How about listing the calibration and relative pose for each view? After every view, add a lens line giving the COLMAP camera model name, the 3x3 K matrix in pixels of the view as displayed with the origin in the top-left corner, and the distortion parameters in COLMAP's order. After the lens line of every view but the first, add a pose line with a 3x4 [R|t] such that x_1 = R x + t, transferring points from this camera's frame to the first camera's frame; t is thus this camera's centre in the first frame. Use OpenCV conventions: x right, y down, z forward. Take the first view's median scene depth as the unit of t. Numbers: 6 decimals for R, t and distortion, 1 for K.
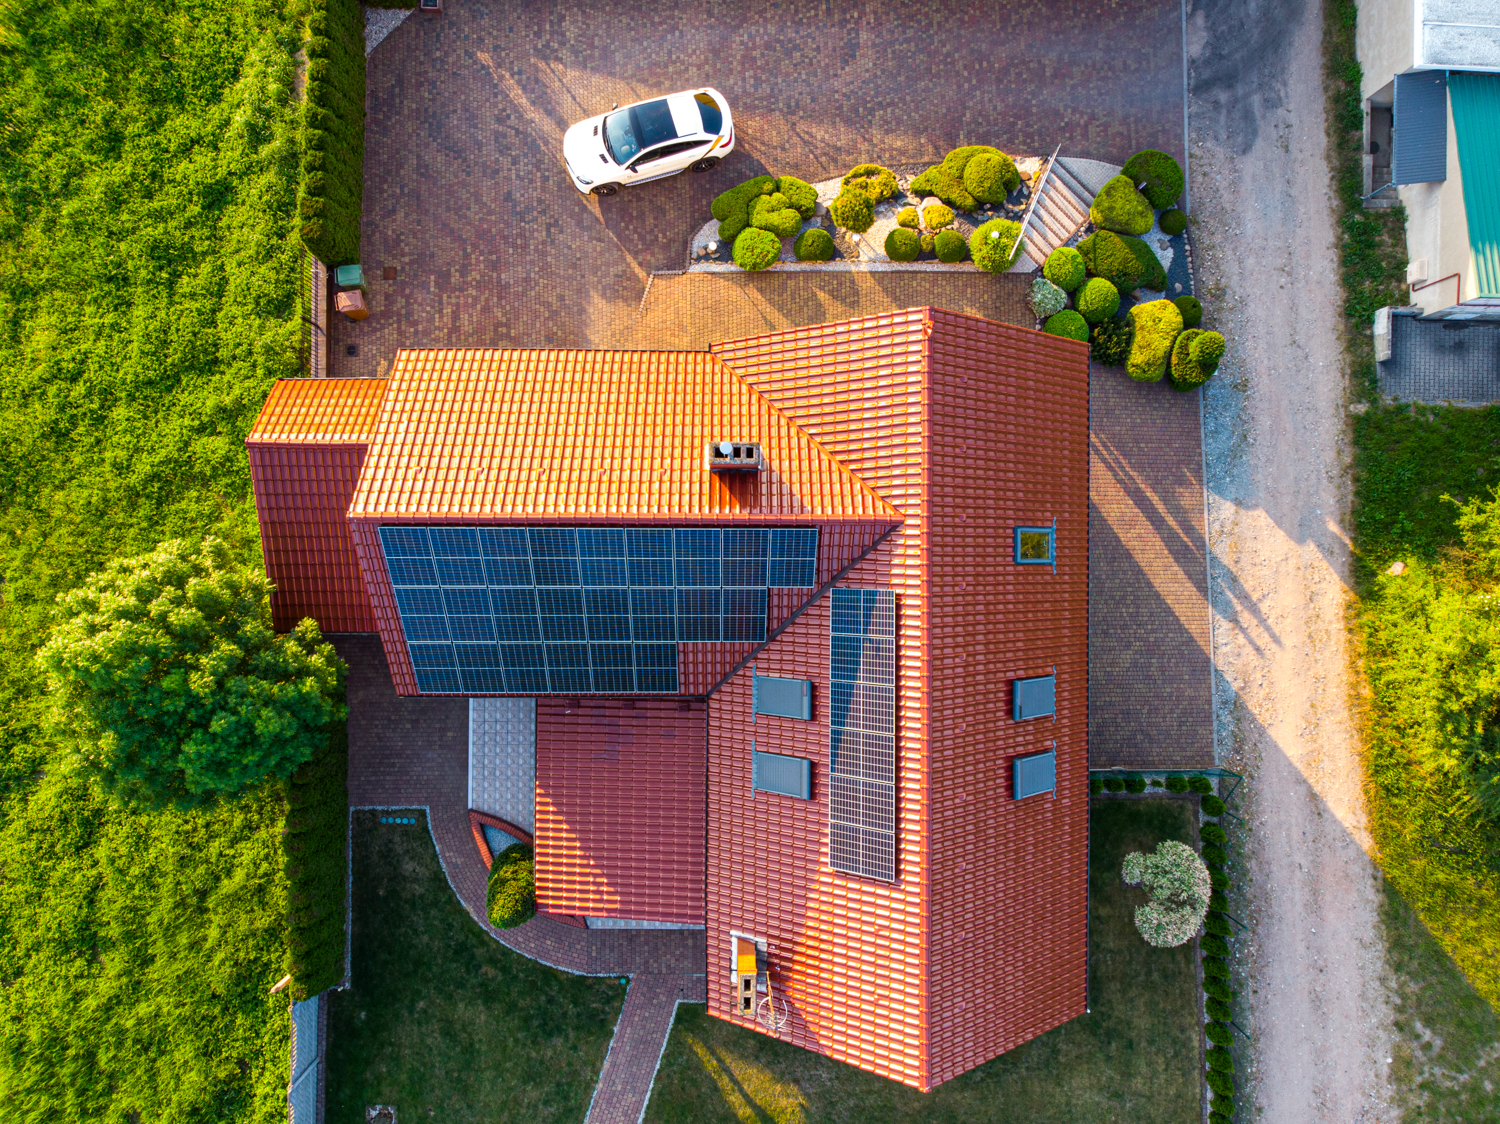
lens RADIAL K [[1108.8, 0, 749.9], [0, 1108.8, 558.5], [0, 0, 1]] dist [-0.006449, 0.021627]
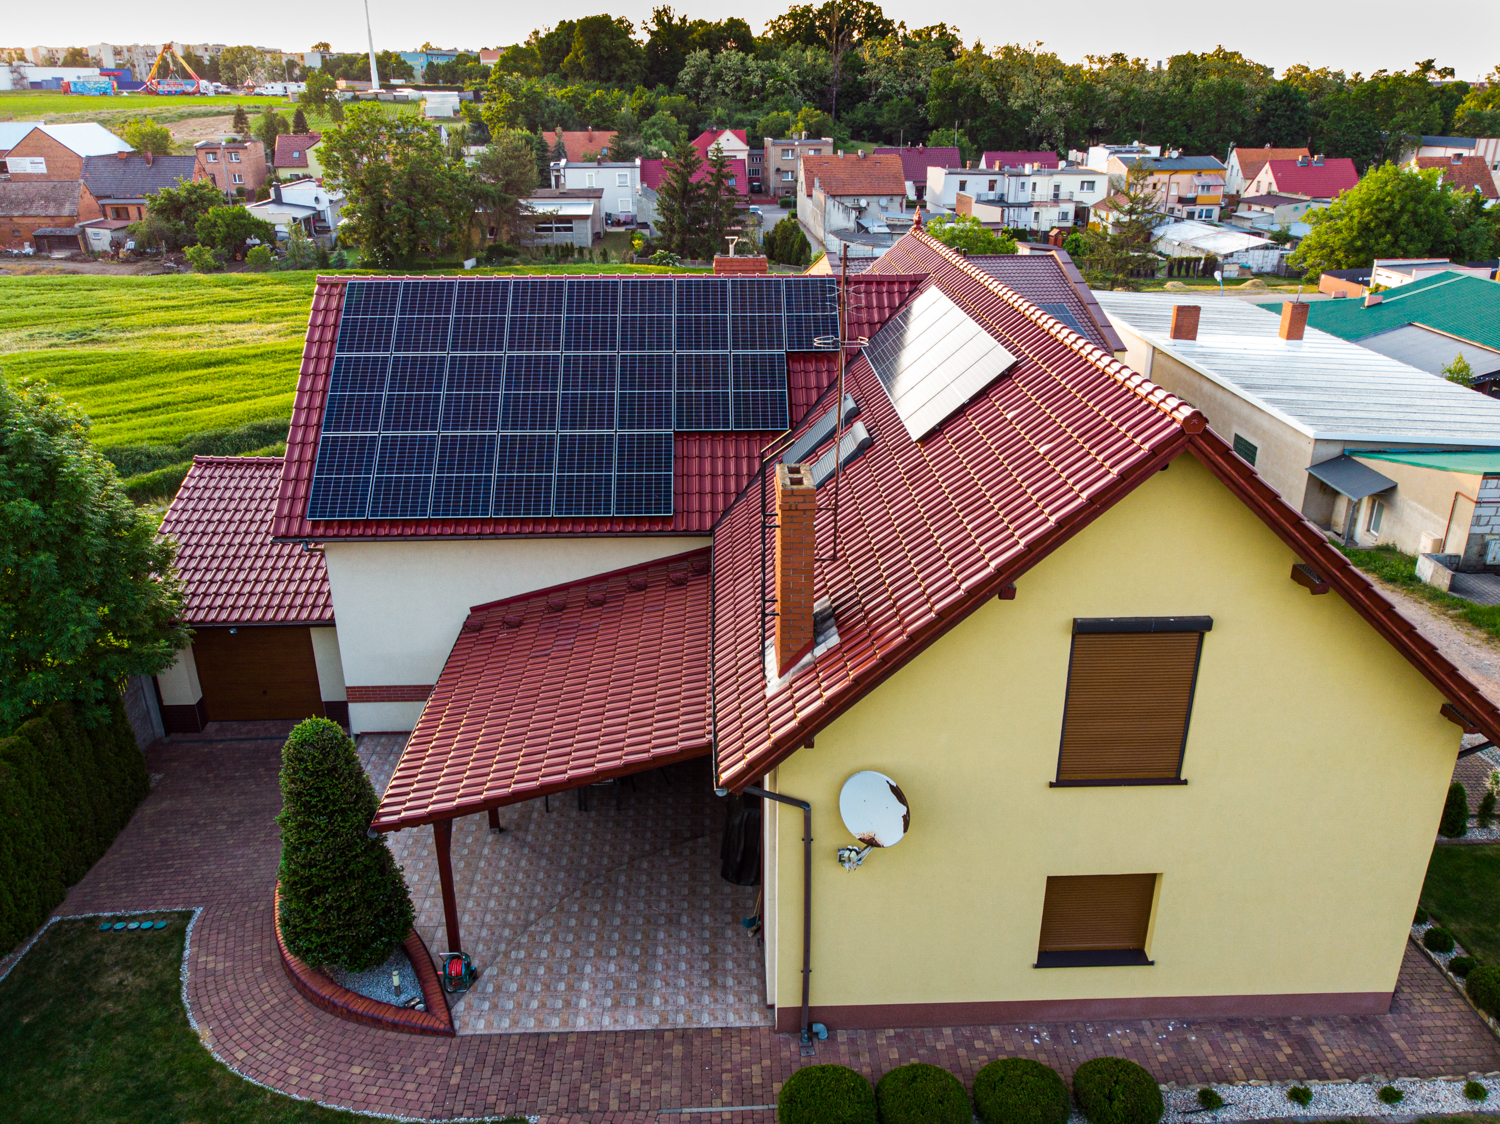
lens RADIAL K [[1147.2, 0, 751.6], [0, 1147.2, 554.6], [0, 0, 1]] dist [-0.024844, 0.050519]
pose [[0.999071, -0.034862, 0.025345, -0.027275], [0.036559, 0.373960, -0.926724, 0.652206], [0.022830, 0.926789, 0.374887, 0.602144]]
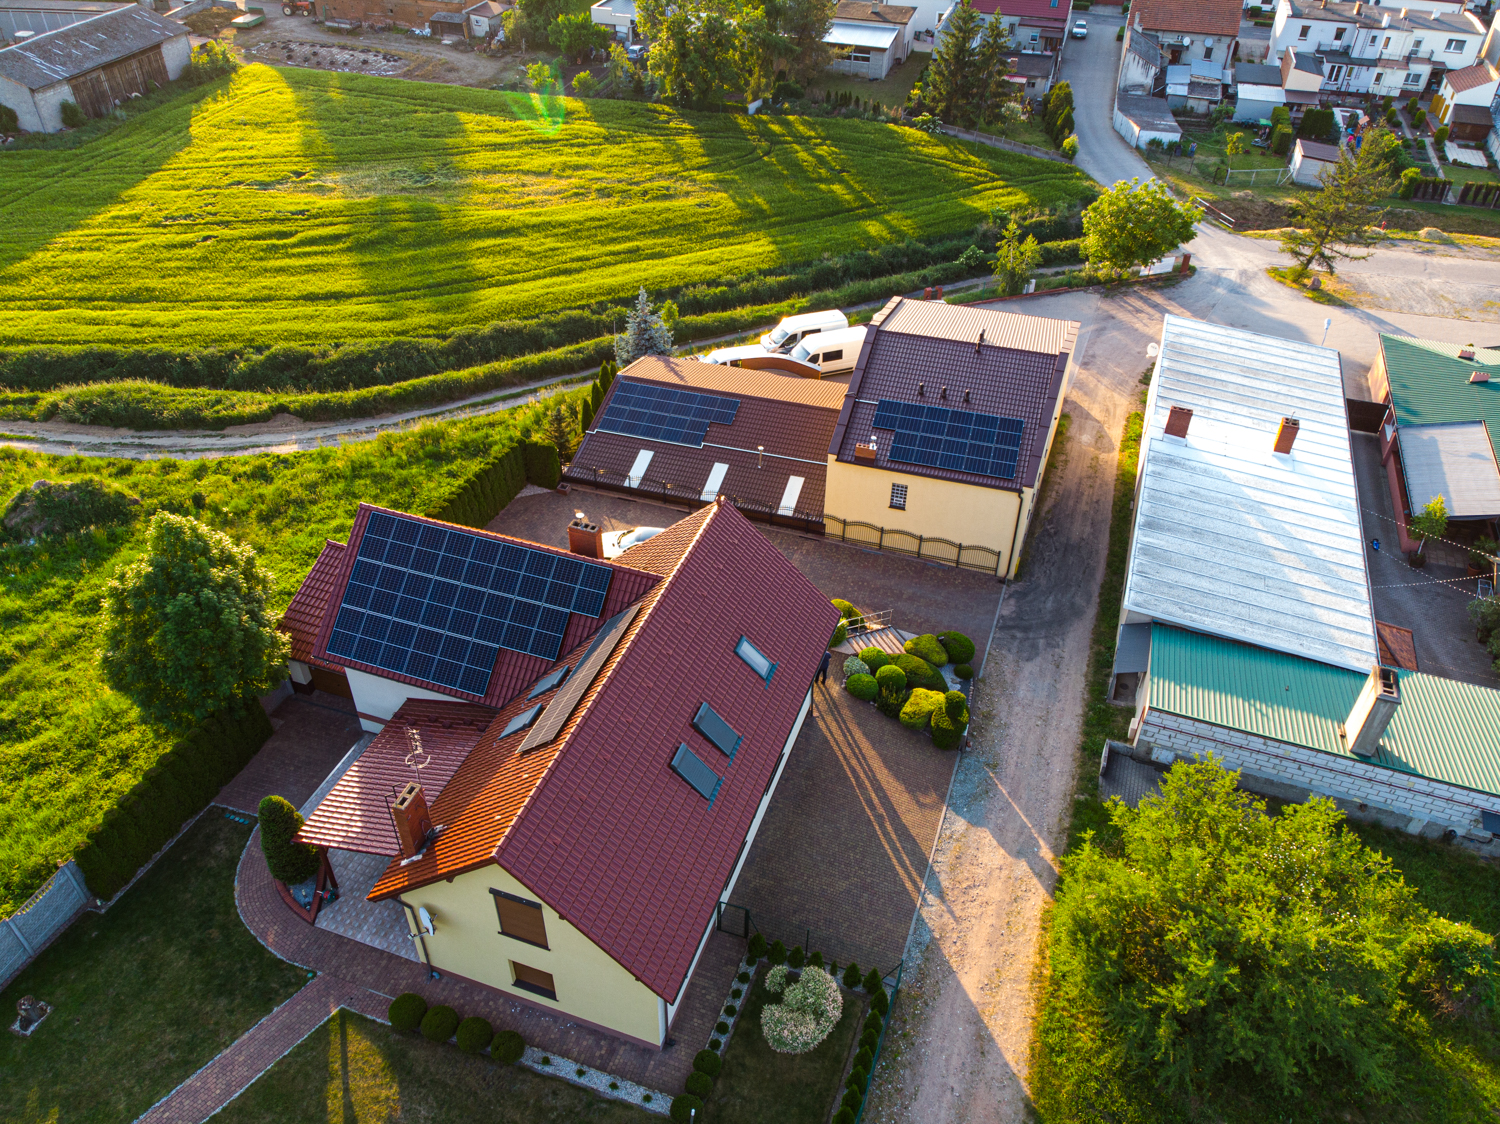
lens RADIAL K [[1108.8, 0, 749.9], [0, 1108.8, 558.5], [0, 0, 1]] dist [-0.006449, 0.021627]
pose [[0.944794, 0.200021, -0.259530, 0.460816], [-0.327652, 0.583697, -0.742928, 0.755042], [0.002886, 0.786949, 0.617011, 0.008508]]
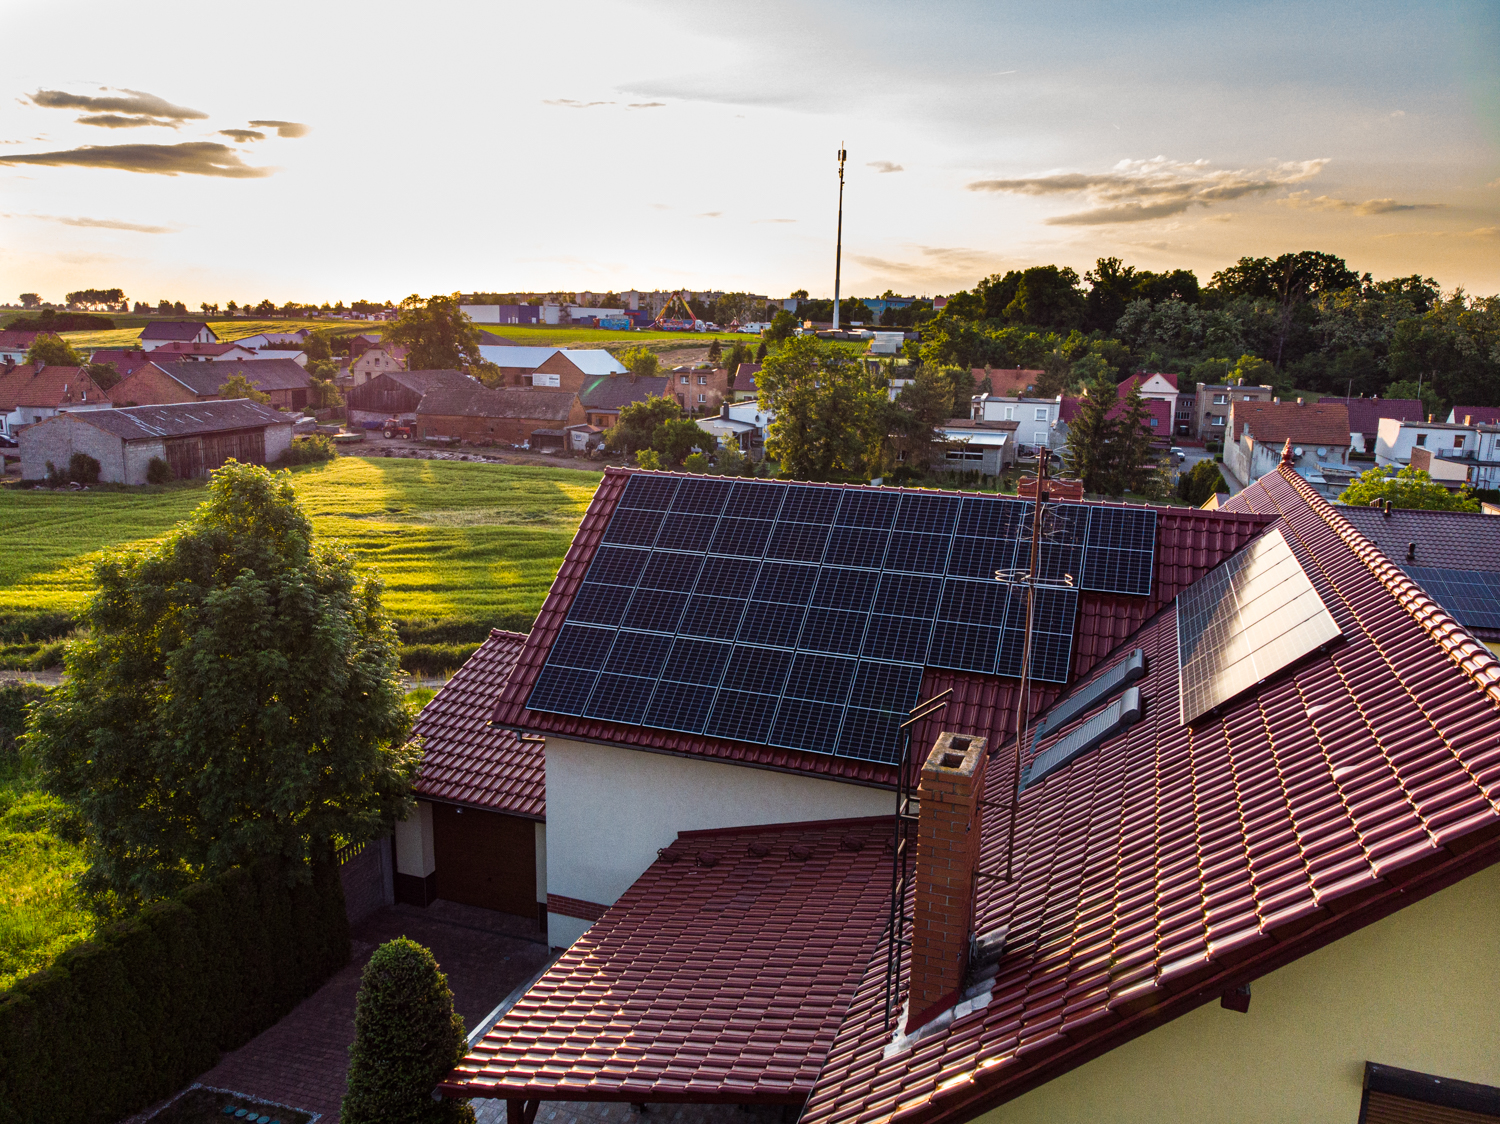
lens RADIAL K [[1108.8, 0, 749.9], [0, 1108.8, 558.5], [0, 0, 1]] dist [-0.006449, 0.021627]
pose [[0.941526, 0.067884, -0.330030, 0.037194], [-0.336922, 0.179867, -0.924192, 0.543501], [-0.003376, 0.981346, 0.192221, 0.624063]]
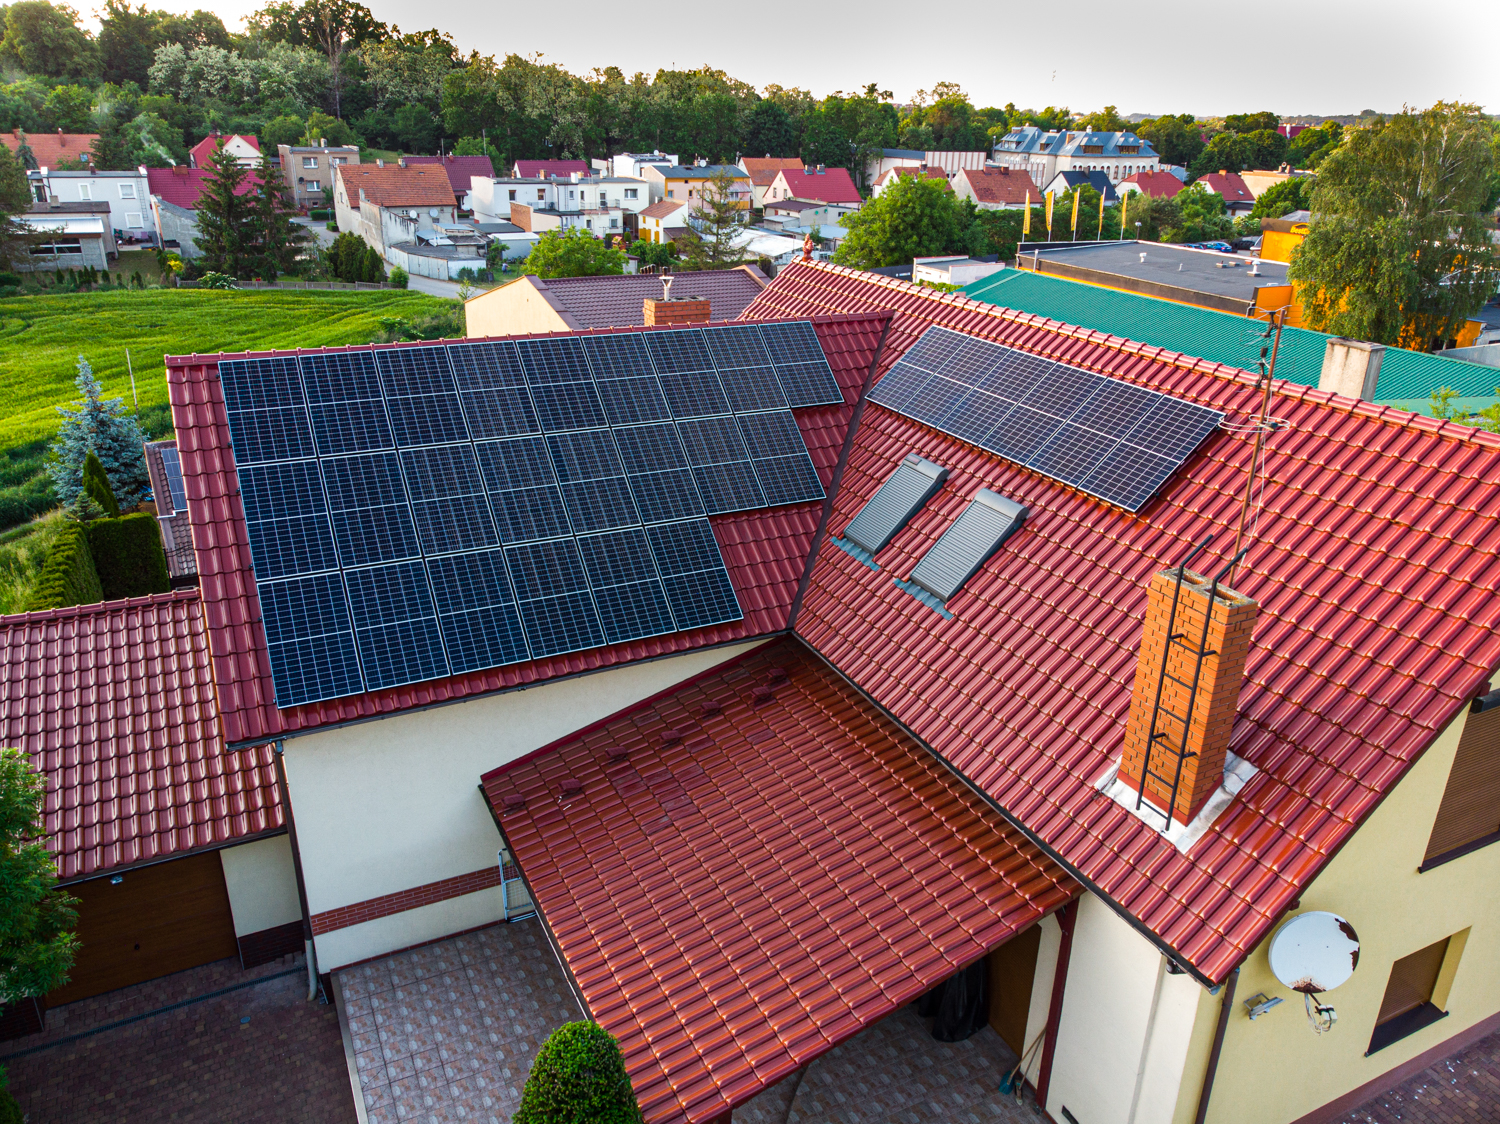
lens RADIAL K [[1108.8, 0, 749.9], [0, 1108.8, 558.5], [0, 0, 1]] dist [-0.006449, 0.021627]
pose [[0.893125, -0.171996, 0.415626, -0.242356], [0.449802, 0.346197, -0.823301, 0.480716], [-0.002284, 0.922261, 0.386562, 0.595820]]
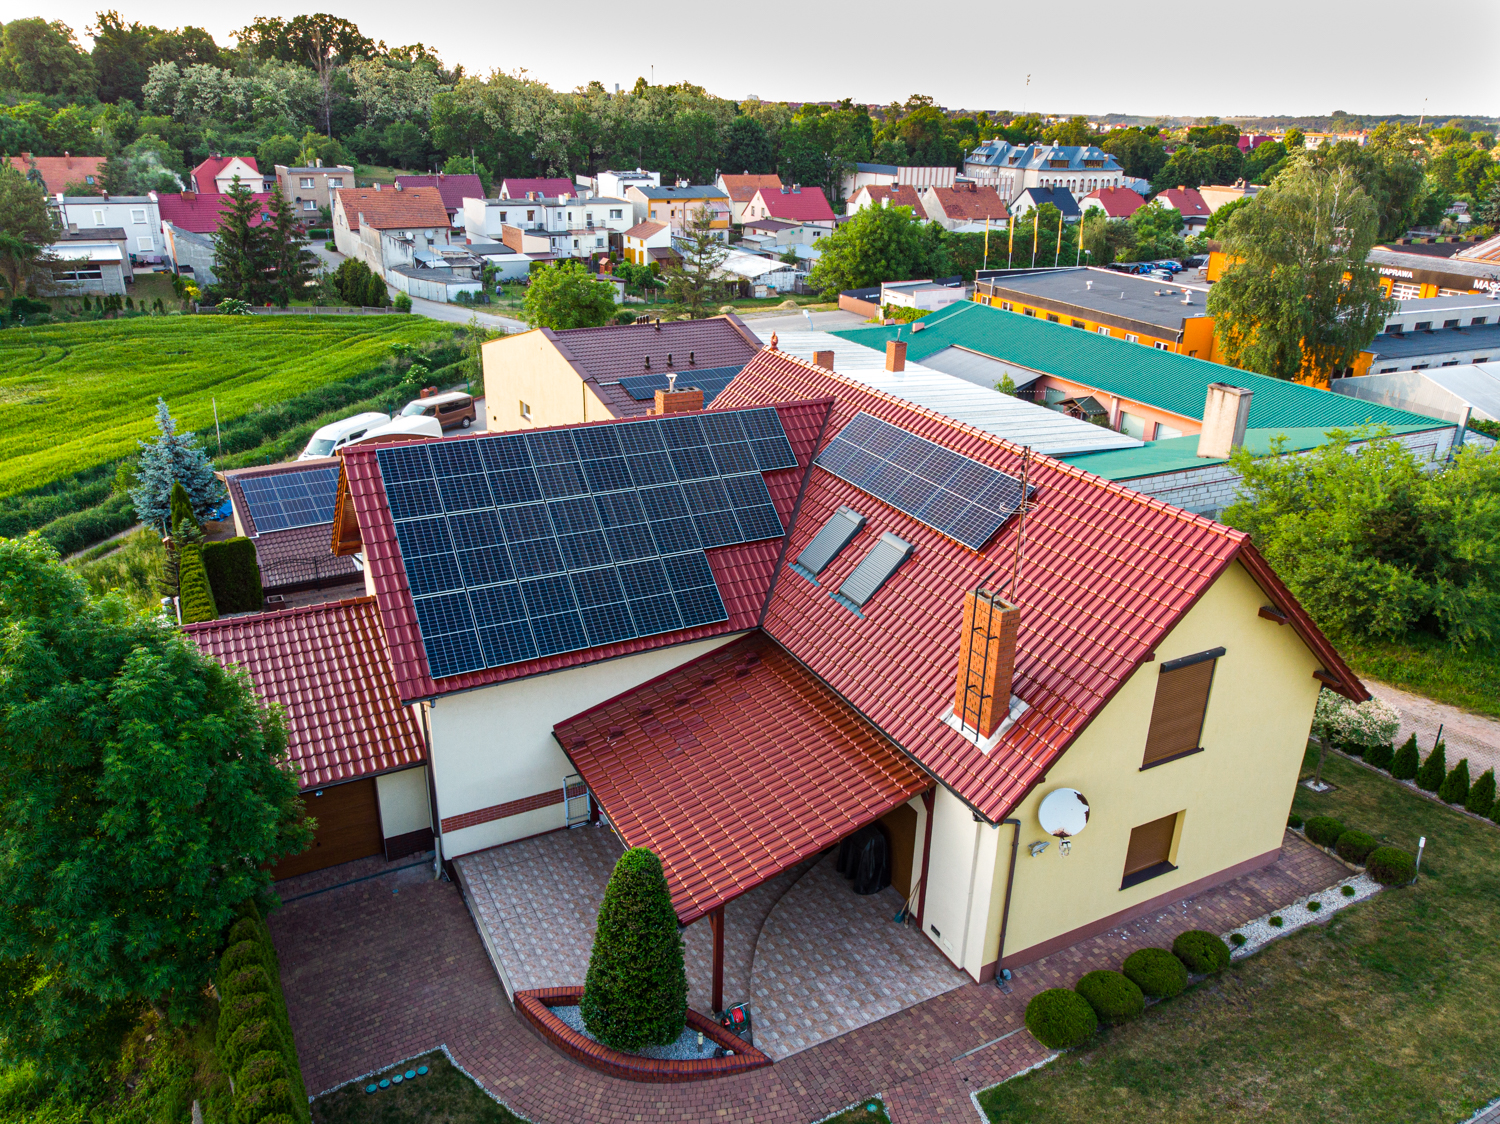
lens RADIAL K [[1108.8, 0, 749.9], [0, 1108.8, 558.5], [0, 0, 1]] dist [-0.006449, 0.021627]
pose [[0.884871, -0.177414, 0.430729, -0.336219], [0.465821, 0.344500, -0.815065, 0.664223], [-0.003782, 0.921870, 0.387481, 0.494738]]
